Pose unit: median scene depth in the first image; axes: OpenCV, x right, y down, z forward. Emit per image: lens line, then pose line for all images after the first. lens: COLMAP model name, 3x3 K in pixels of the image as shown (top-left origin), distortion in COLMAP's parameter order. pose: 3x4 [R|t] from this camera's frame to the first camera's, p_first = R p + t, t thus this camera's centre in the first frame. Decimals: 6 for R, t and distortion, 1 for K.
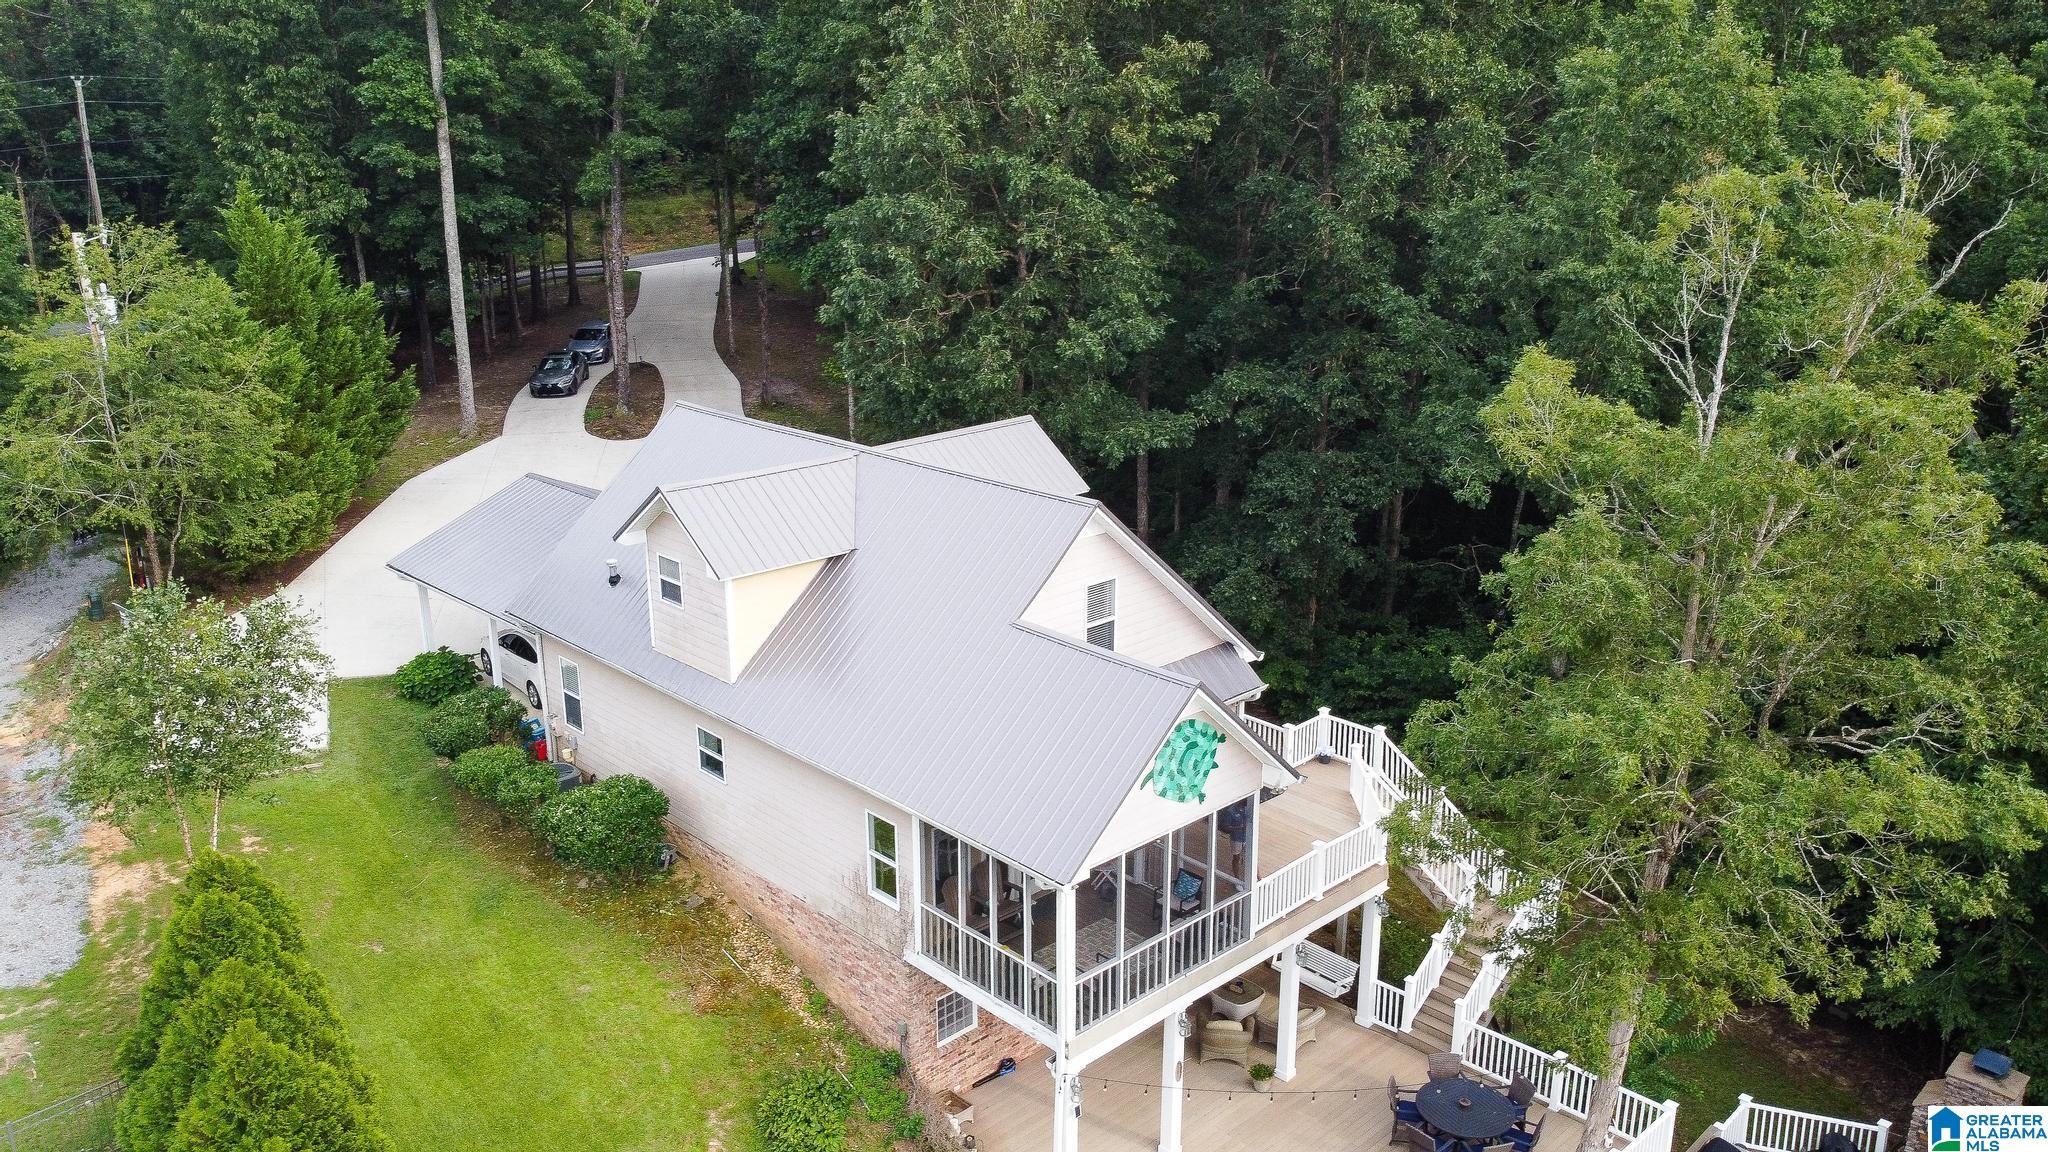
lens RADIAL K [[1559.7, 0, 1014.0], [0, 1559.7, 587.7], [0, 0, 1]] dist [-0.000244, -0.006170]
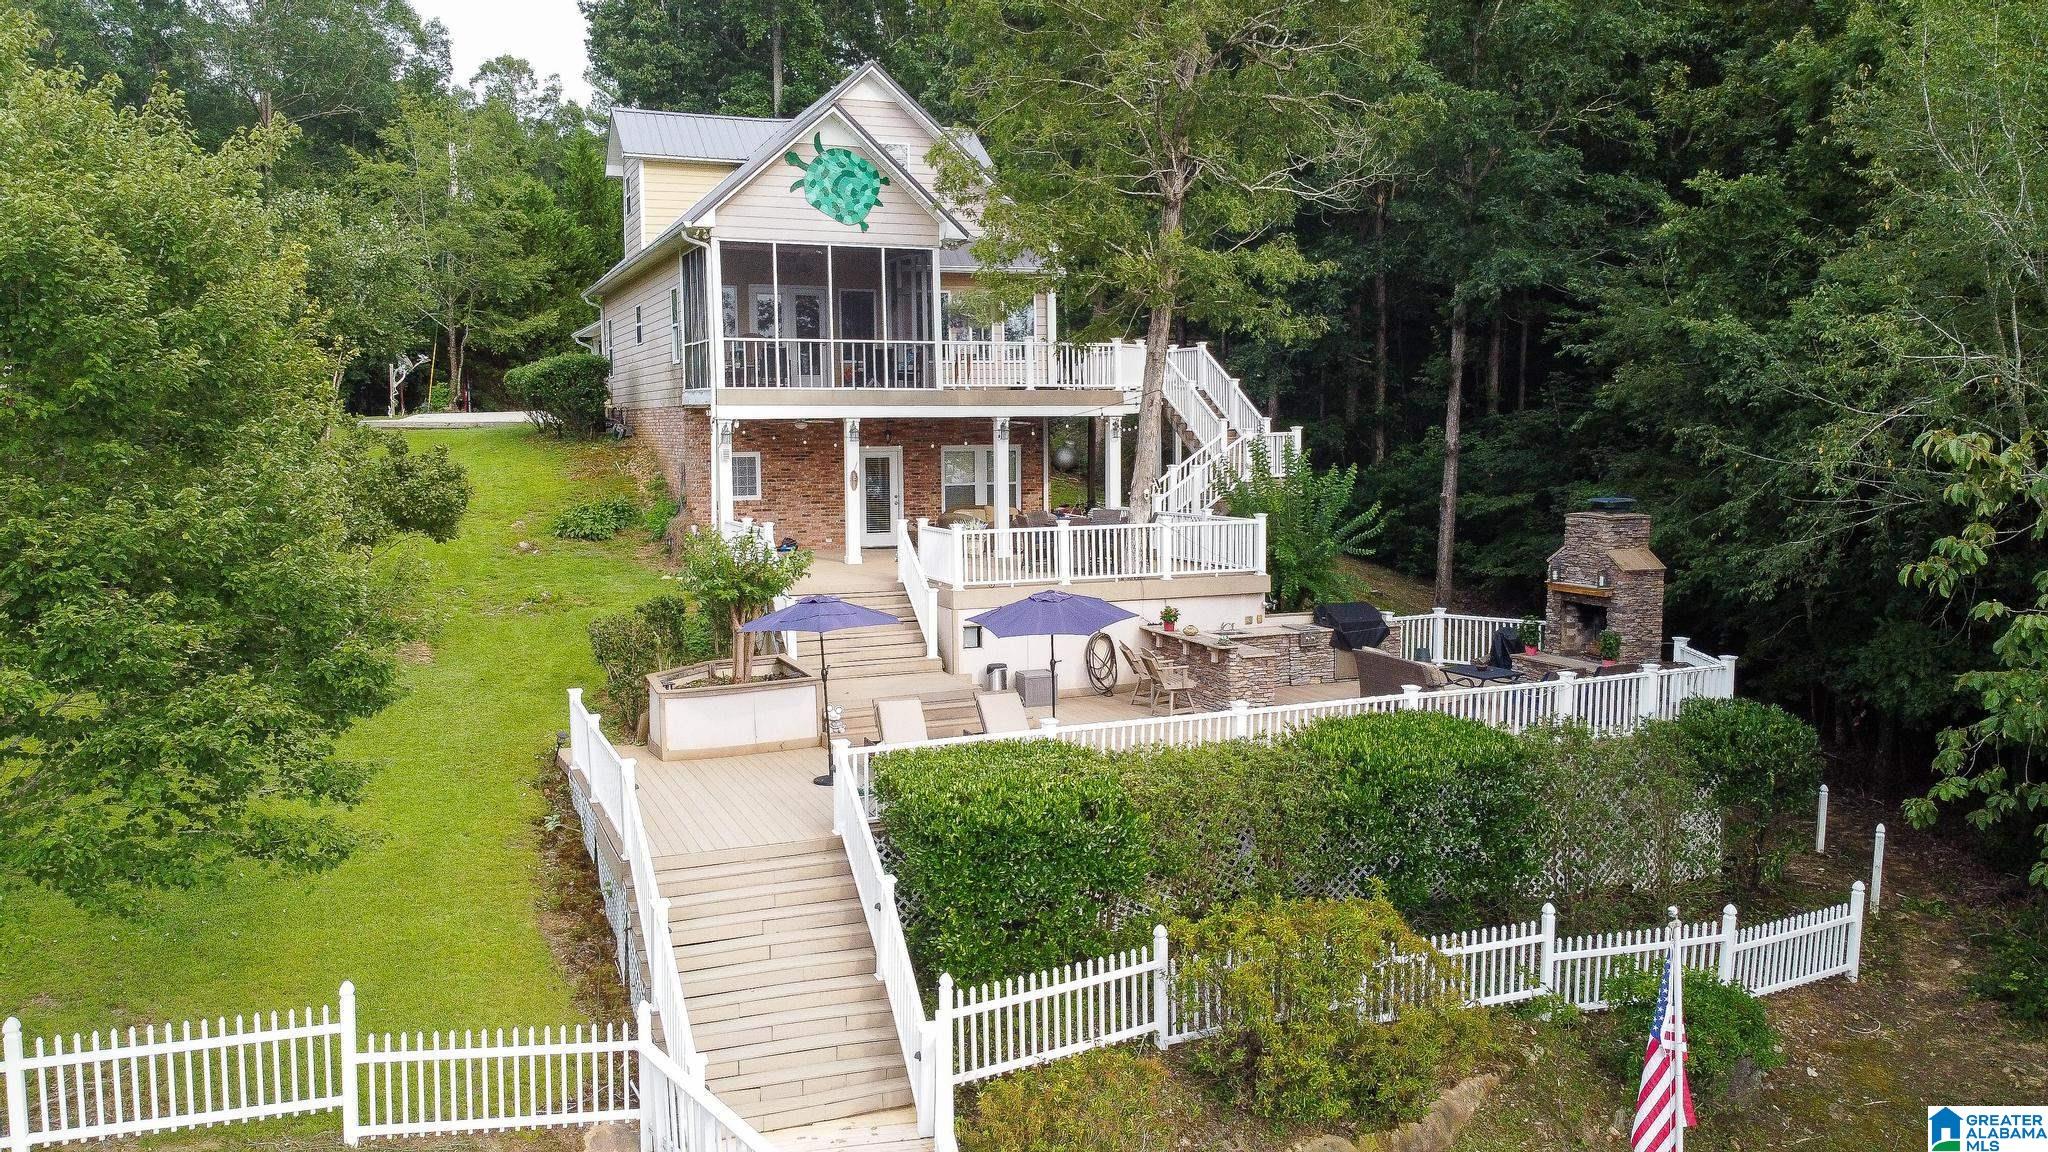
lens RADIAL K [[1559.7, 0, 1014.3], [0, 1559.7, 586.5], [0, 0, 1]] dist [-0.000244, -0.006170]
pose [[0.928244, 0.035546, -0.370269, 0.635071], [-0.106423, 0.979192, -0.172794, 0.559209], [0.356422, 0.199800, 0.912712, -0.020057]]
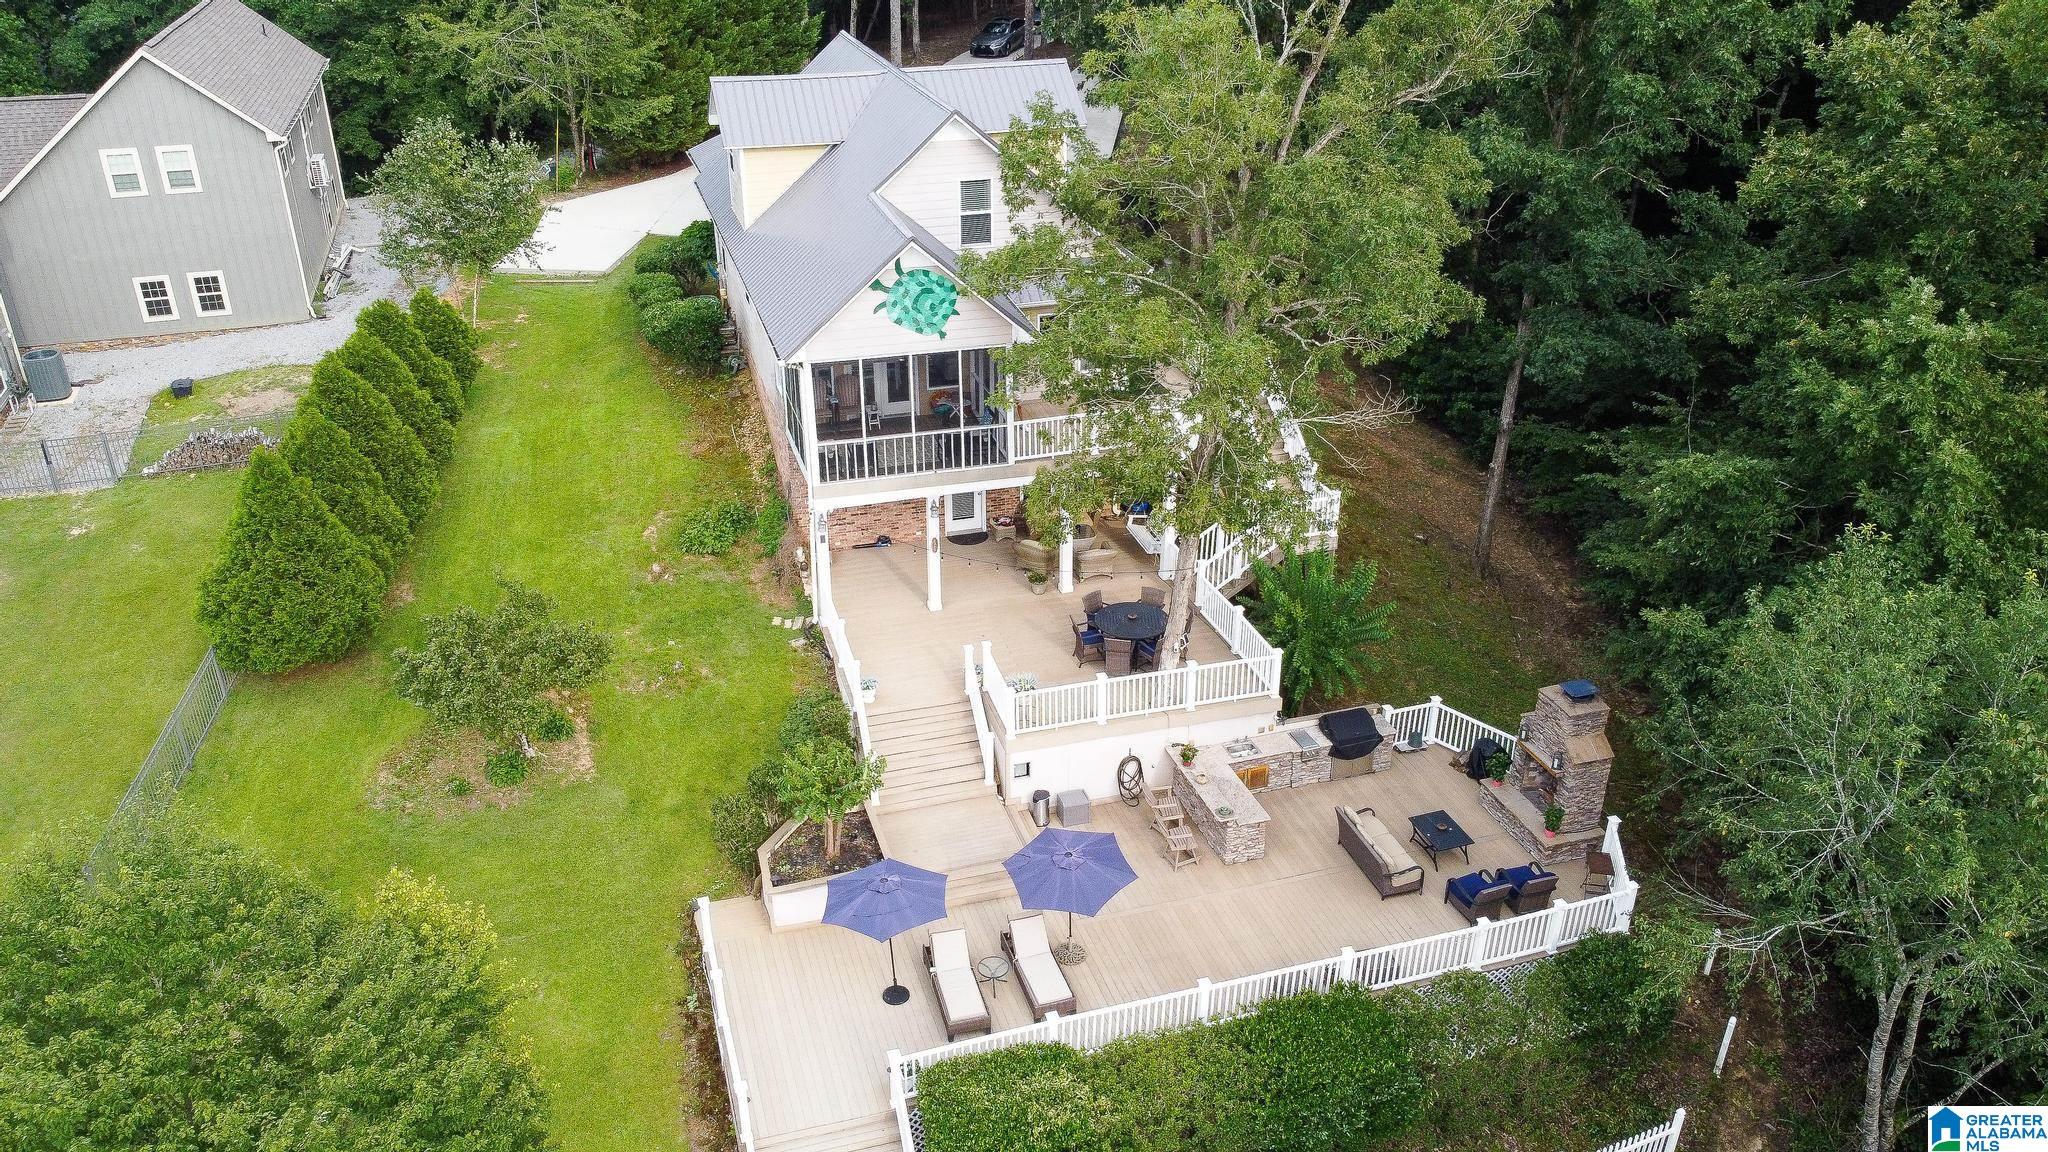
lens RADIAL K [[1559.7, 0, 1013.6], [0, 1559.7, 582.7], [0, 0, 1]] dist [-0.000244, -0.006170]
pose [[0.888983, 0.207594, -0.408185, 0.698628], [-0.136025, 0.970822, 0.197490, 0.062626], [0.437272, -0.120042, 0.891282, -0.173733]]
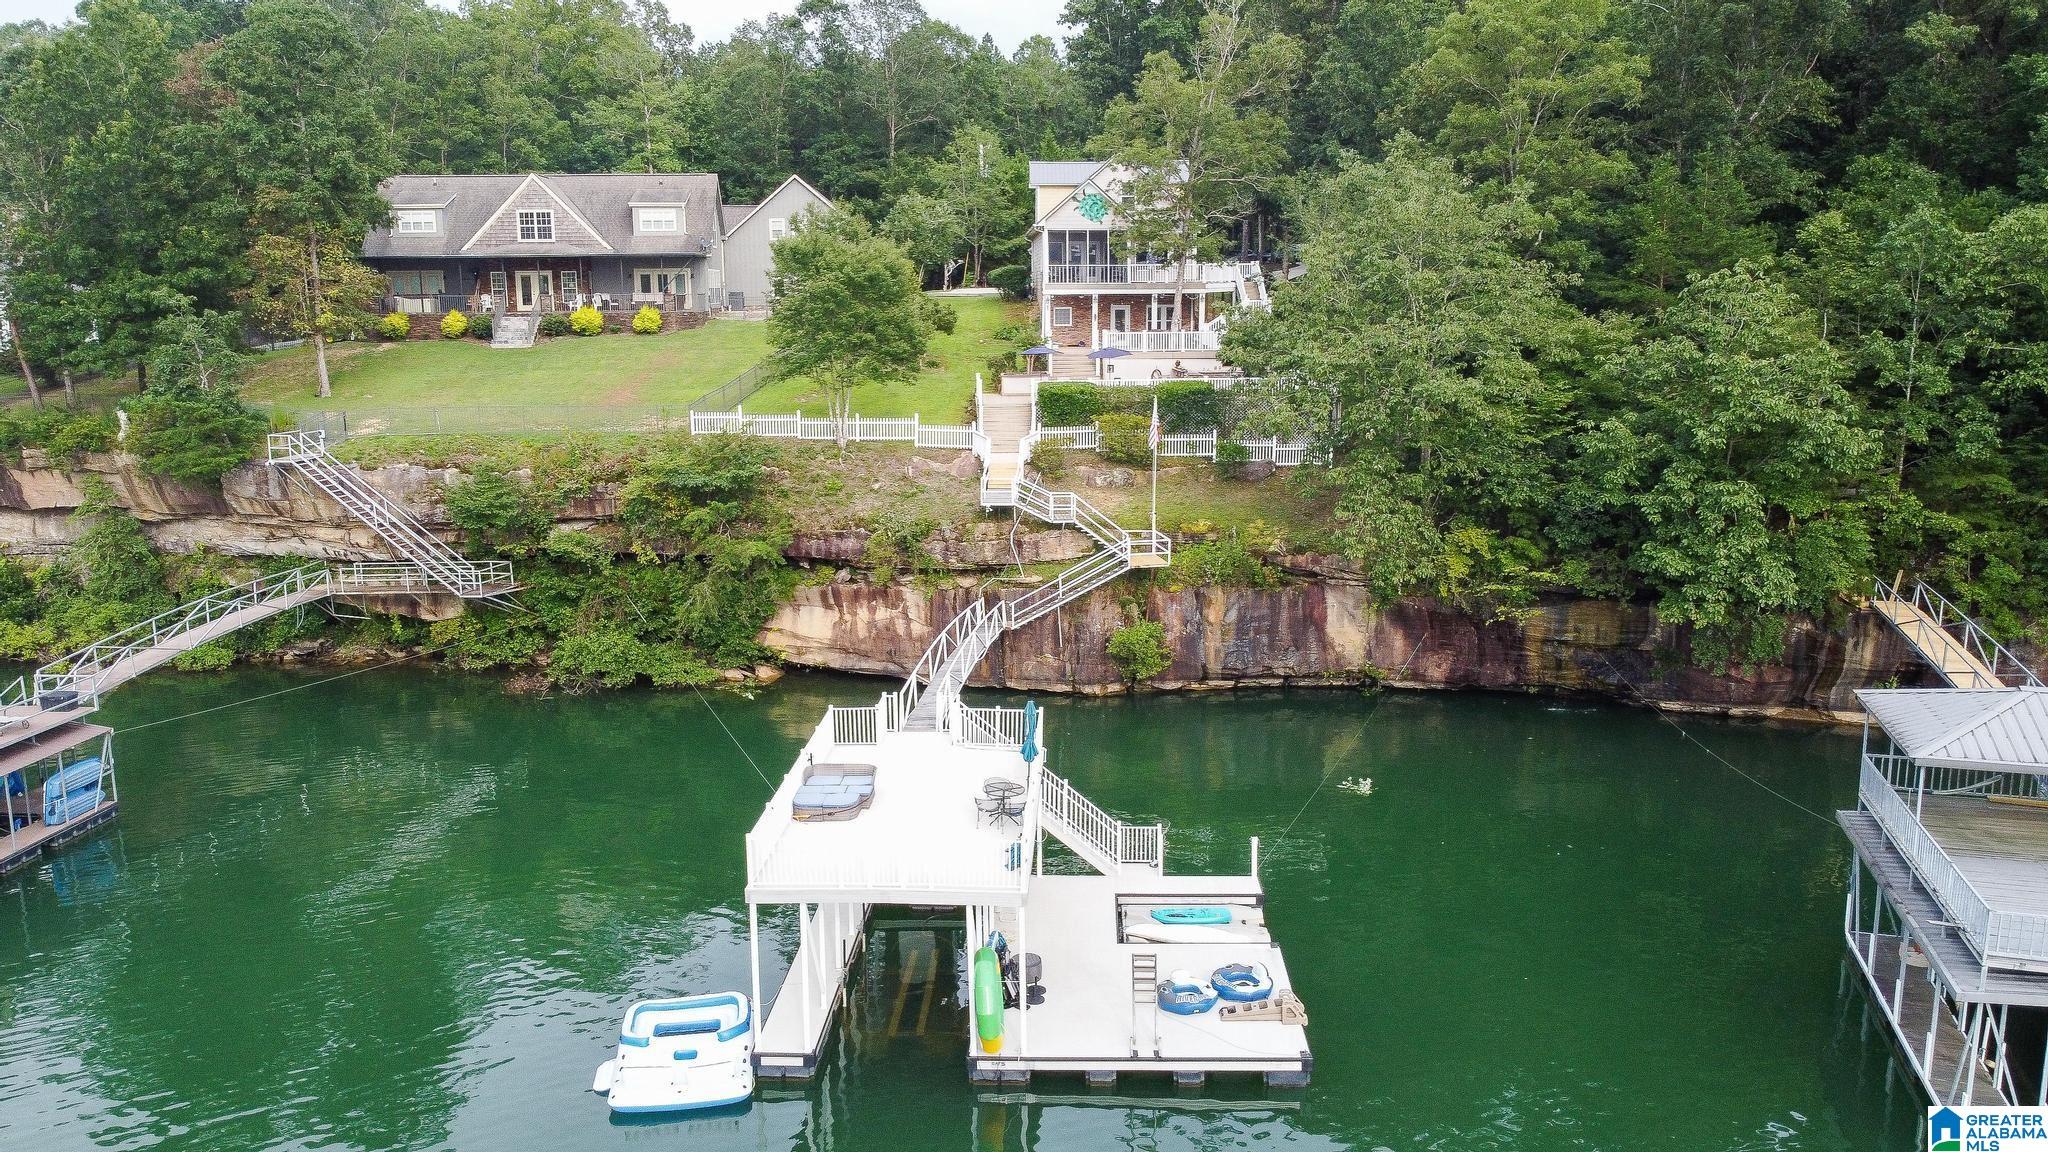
lens RADIAL K [[1559.7, 0, 1007.4], [0, 1559.7, 584.8], [0, 0, 1]] dist [-0.000244, -0.006170]
pose [[0.740403, 0.124082, -0.660611, 2.068153], [-0.196370, 0.979867, -0.036041, 0.959275], [0.642839, 0.156409, 0.749863, -1.369594]]
